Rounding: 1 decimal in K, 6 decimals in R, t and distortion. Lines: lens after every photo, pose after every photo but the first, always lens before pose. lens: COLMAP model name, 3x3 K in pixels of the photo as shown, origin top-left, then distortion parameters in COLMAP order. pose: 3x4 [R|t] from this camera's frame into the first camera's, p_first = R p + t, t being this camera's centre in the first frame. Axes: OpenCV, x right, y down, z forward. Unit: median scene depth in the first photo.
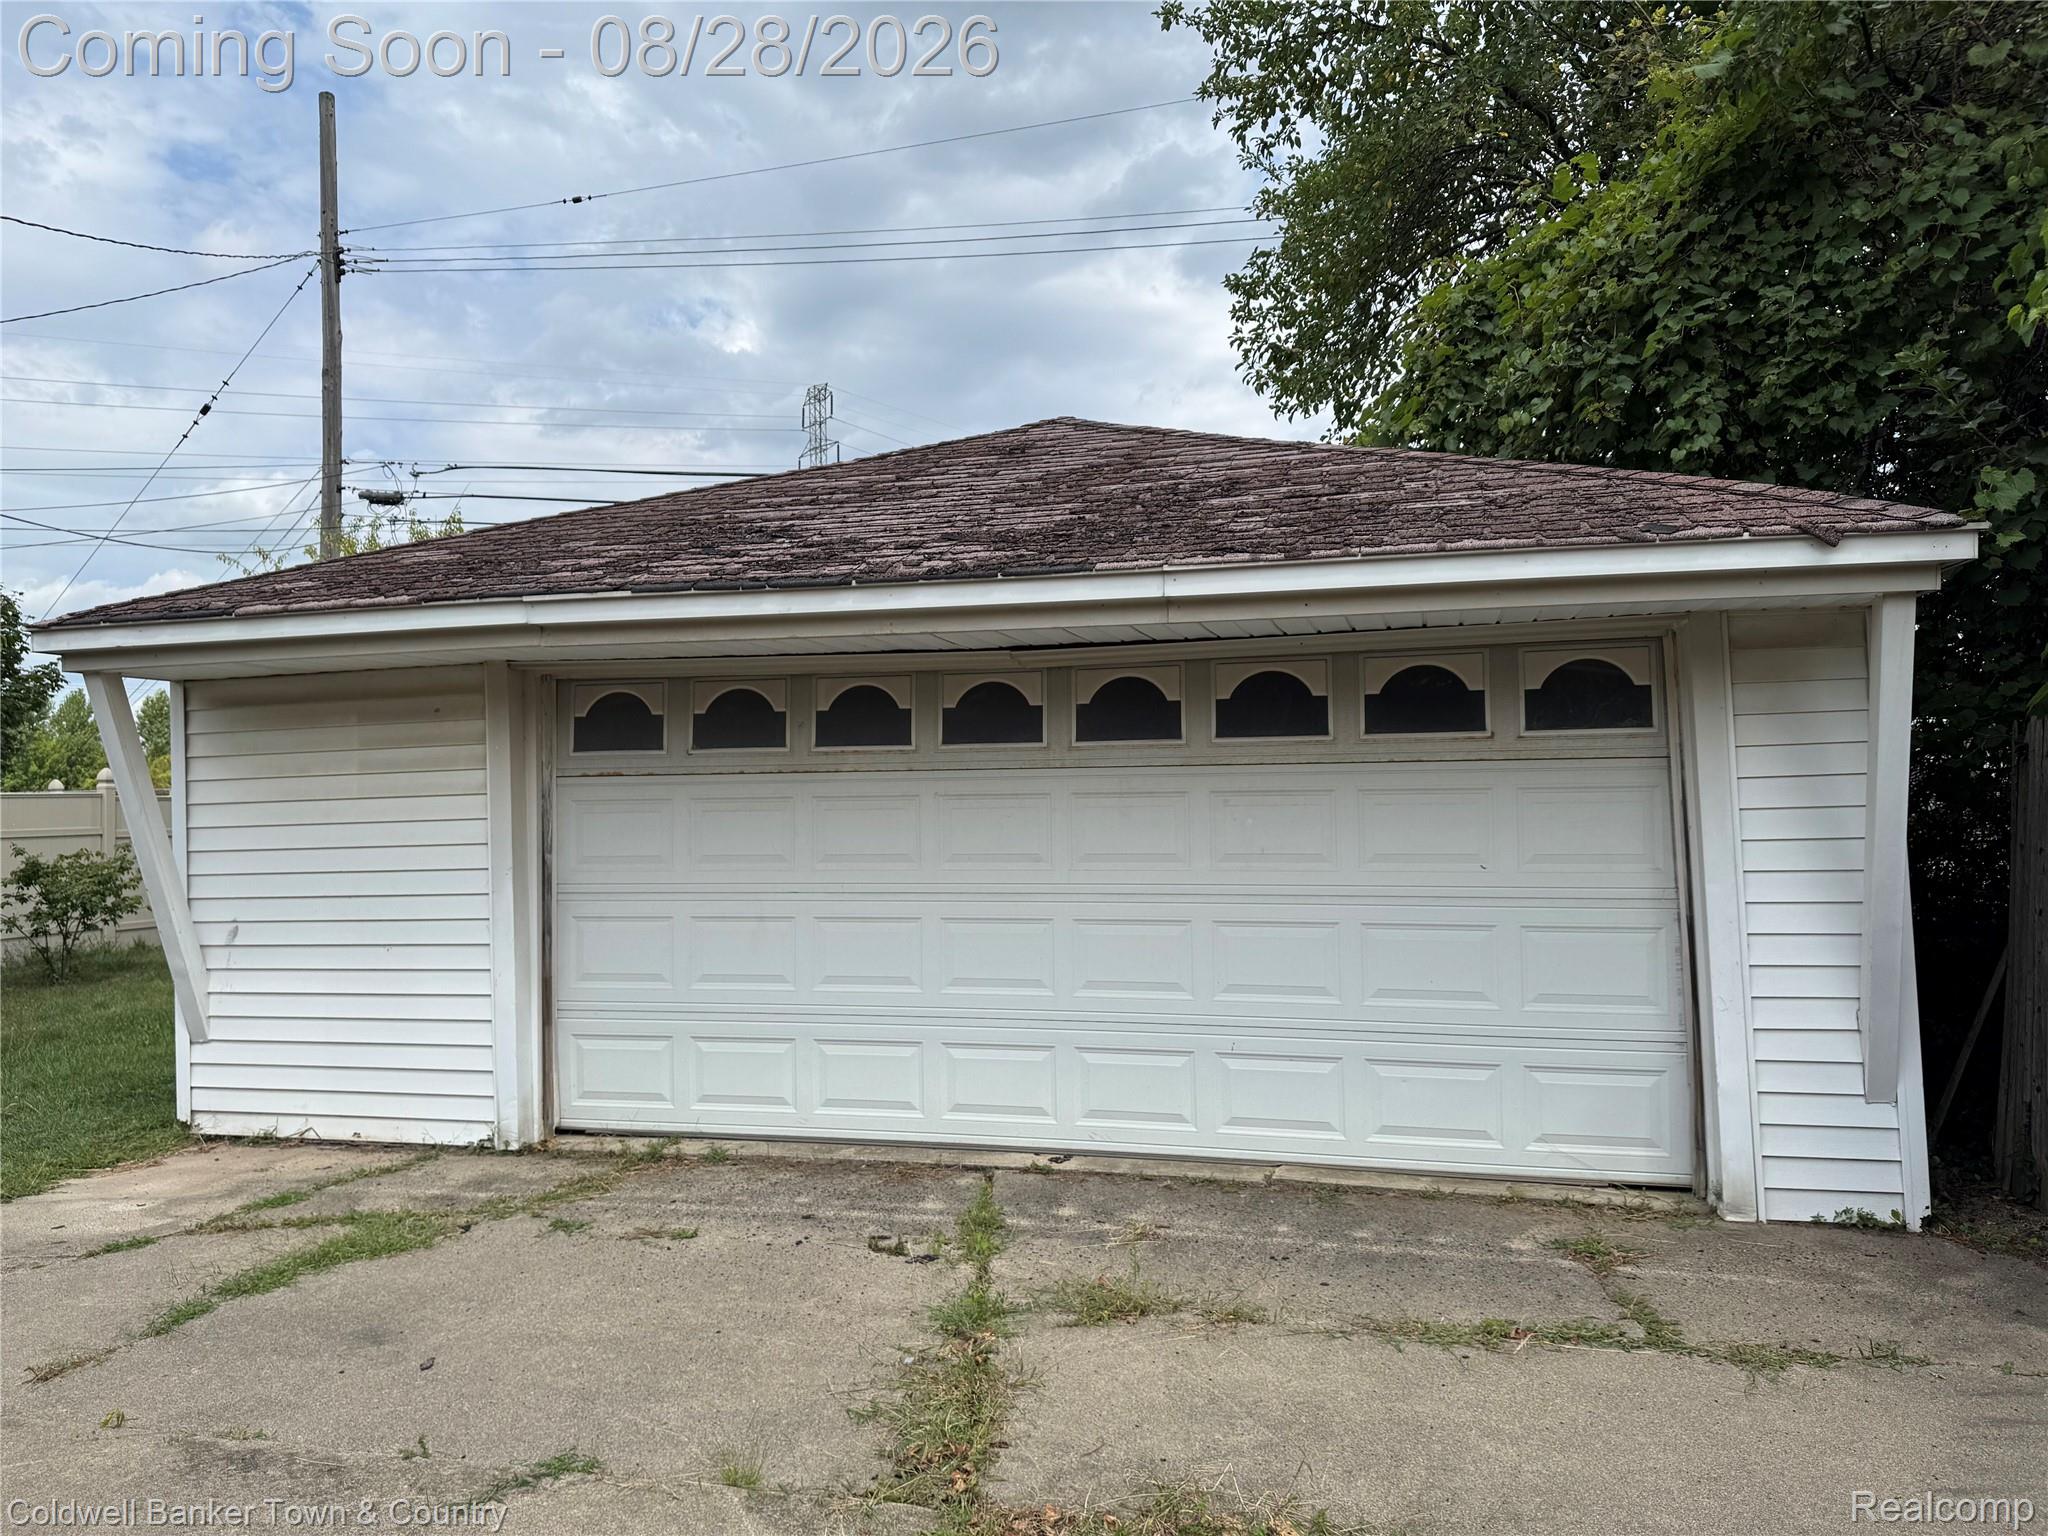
lens RADIAL K [[1447.6, 0, 1022.5], [0, 1447.6, 768.0], [0, 0, 1]] dist [-0.002198, -0.000003]
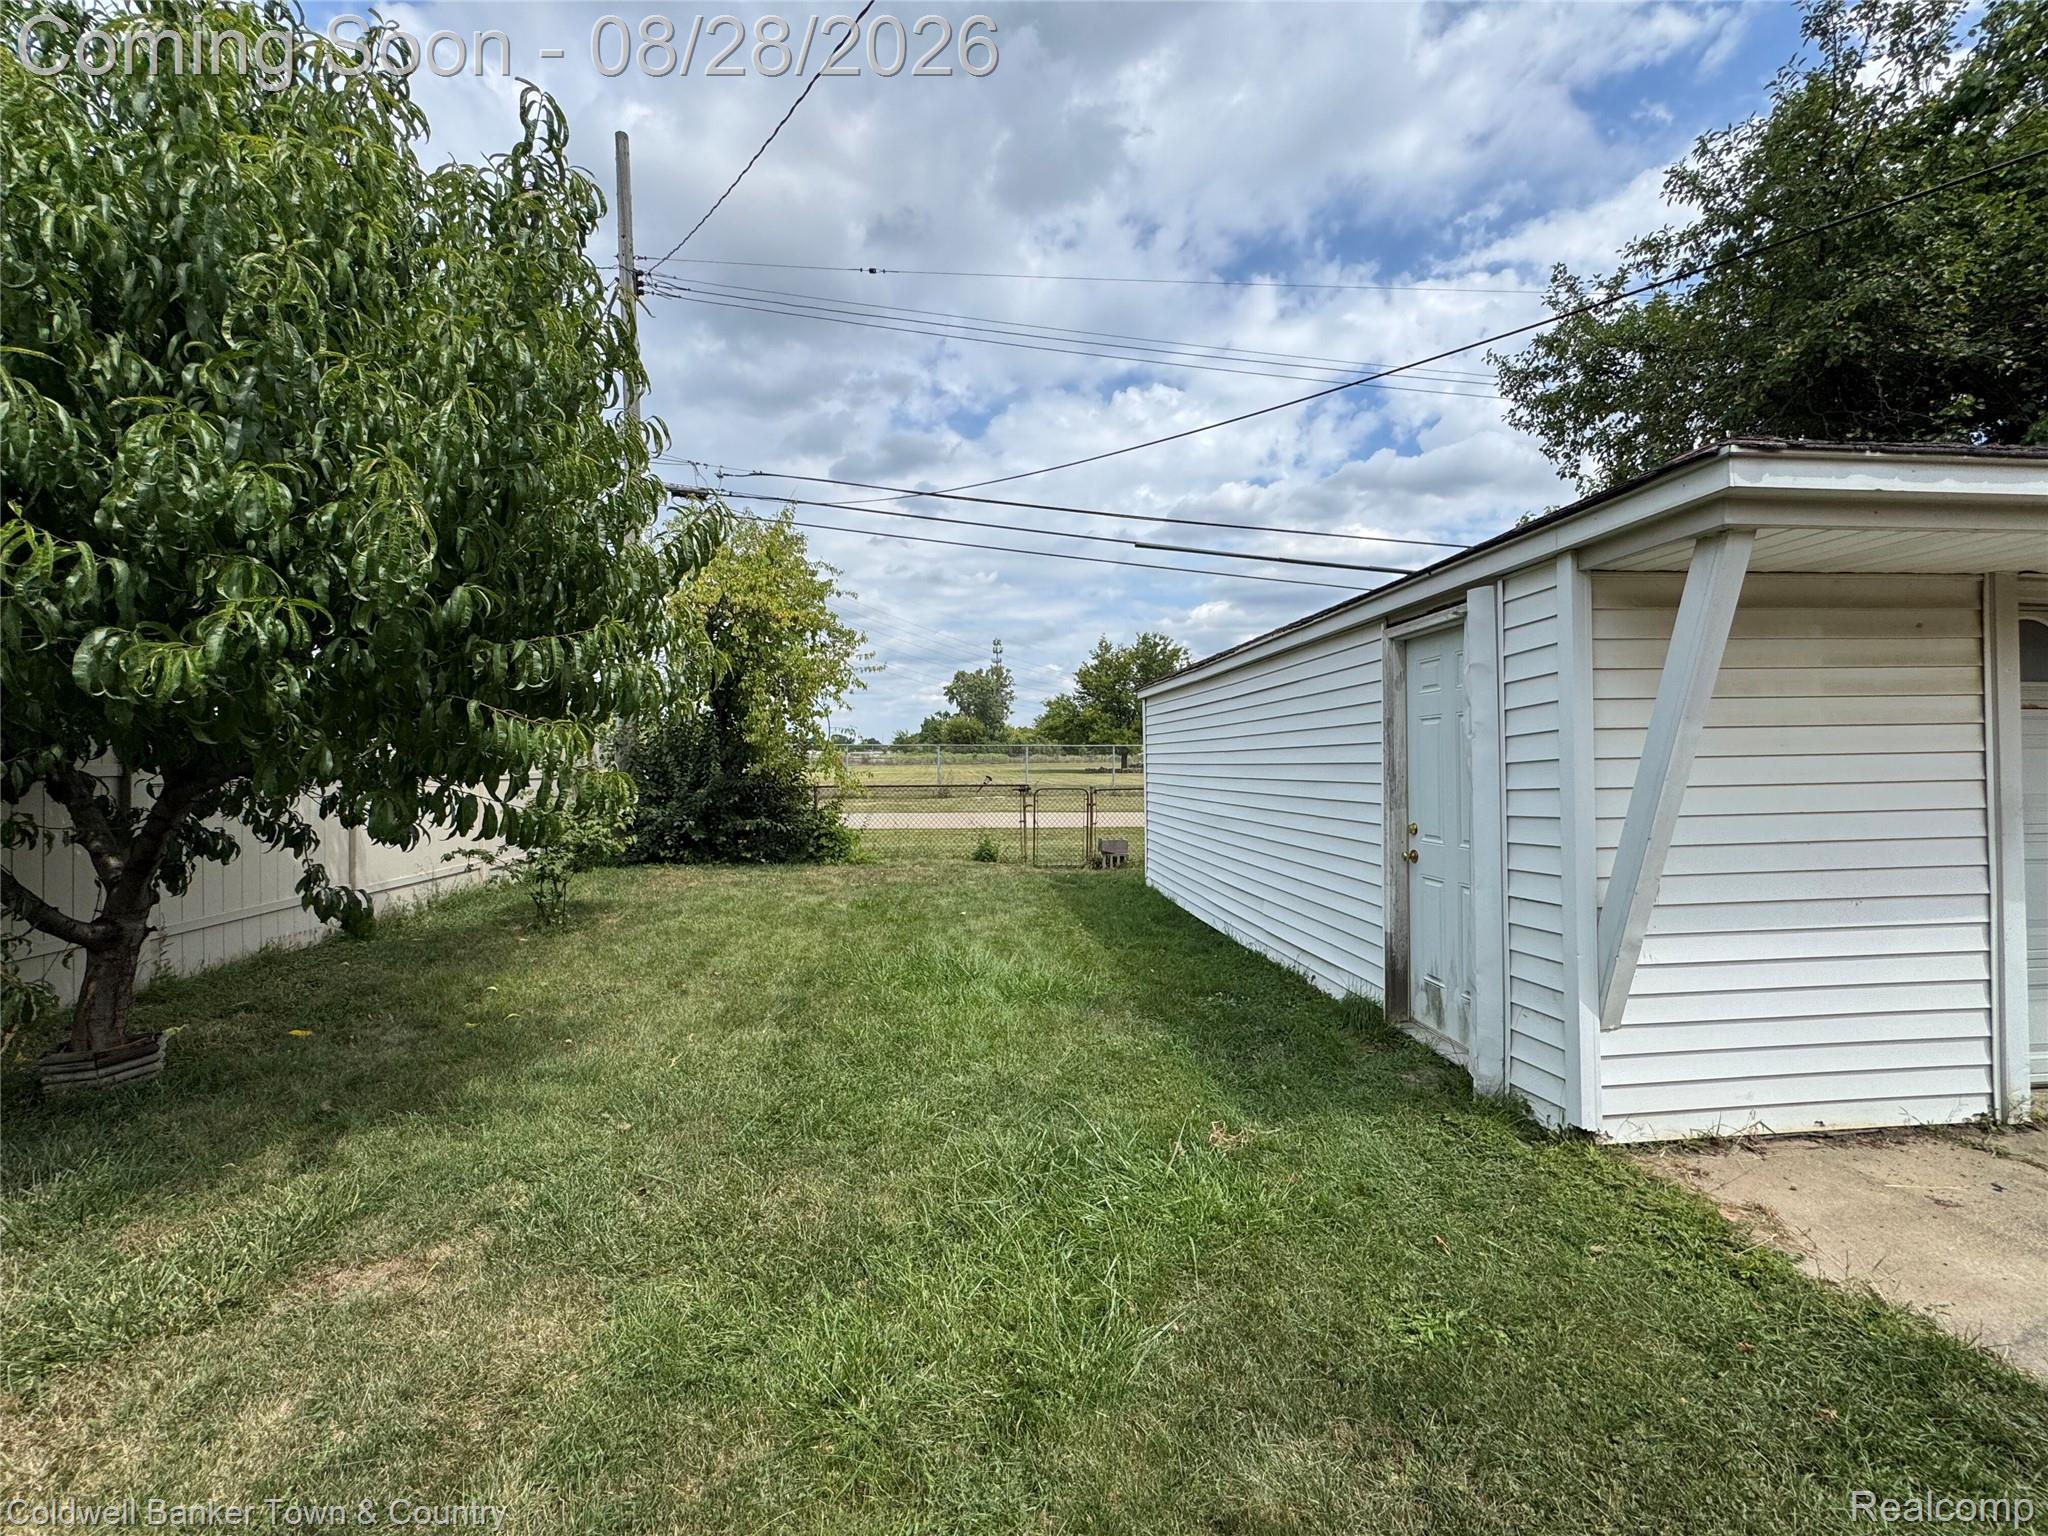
lens RADIAL K [[824.3, 0, 1027.8], [0, 824.3, 762.3], [0, 0, 1]] dist [-0.007665, 0.000094]
pose [[0.936672, 0.018208, 0.349734, -1.053608], [-0.022876, 0.999696, 0.009221, 0.048583], [-0.349460, -0.016638, 0.936804, 0.712592]]
